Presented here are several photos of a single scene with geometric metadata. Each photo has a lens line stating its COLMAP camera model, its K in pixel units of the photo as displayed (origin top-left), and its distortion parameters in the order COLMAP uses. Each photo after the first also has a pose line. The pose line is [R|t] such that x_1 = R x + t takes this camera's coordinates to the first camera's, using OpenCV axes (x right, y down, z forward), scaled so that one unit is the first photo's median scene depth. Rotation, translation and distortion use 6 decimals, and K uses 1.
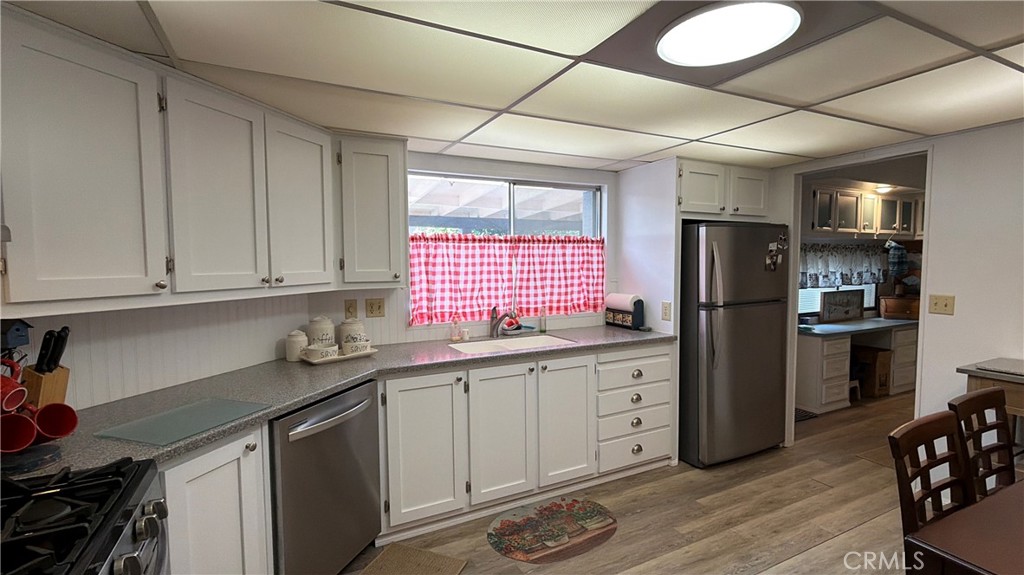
lens RADIAL K [[459.2, 0, 511.4], [0, 459.2, 286.3], [0, 0, 1]] dist [-0.001653, -0.000352]
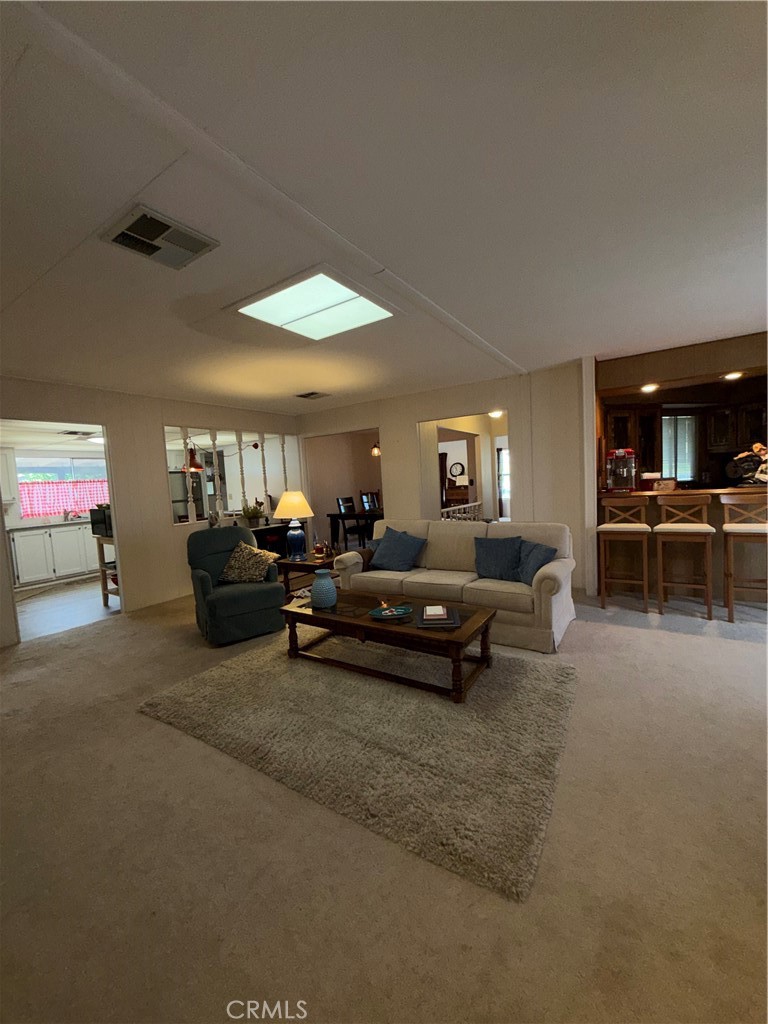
lens RADIAL K [[407.8, 0, 383.4], [0, 407.8, 509.7], [0, 0, 1]] dist [-0.001369, -0.000462]
pose [[0.864901, -0.075967, 0.496161, 0.418328], [0.076349, 0.996890, 0.019543, 0.157828], [-0.496102, 0.020978, 0.868011, -2.071817]]
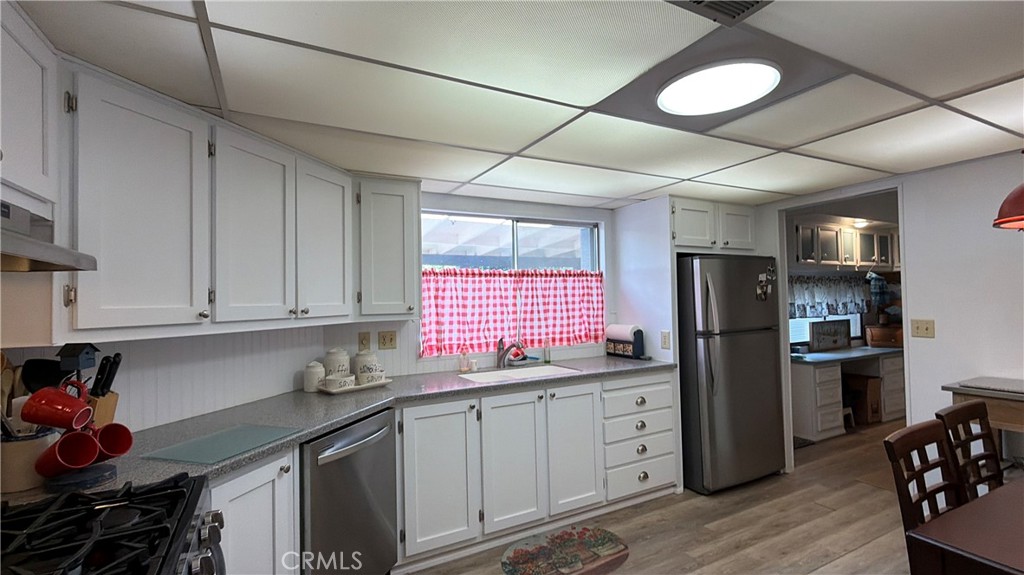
lens RADIAL K [[459.2, 0, 511.1], [0, 459.2, 286.1], [0, 0, 1]] dist [-0.001653, -0.000352]
pose [[0.999651, -0.012570, 0.023255, -0.042788], [0.014517, 0.996229, -0.085545, 0.019285], [-0.022092, 0.085853, 0.996063, -0.049864]]
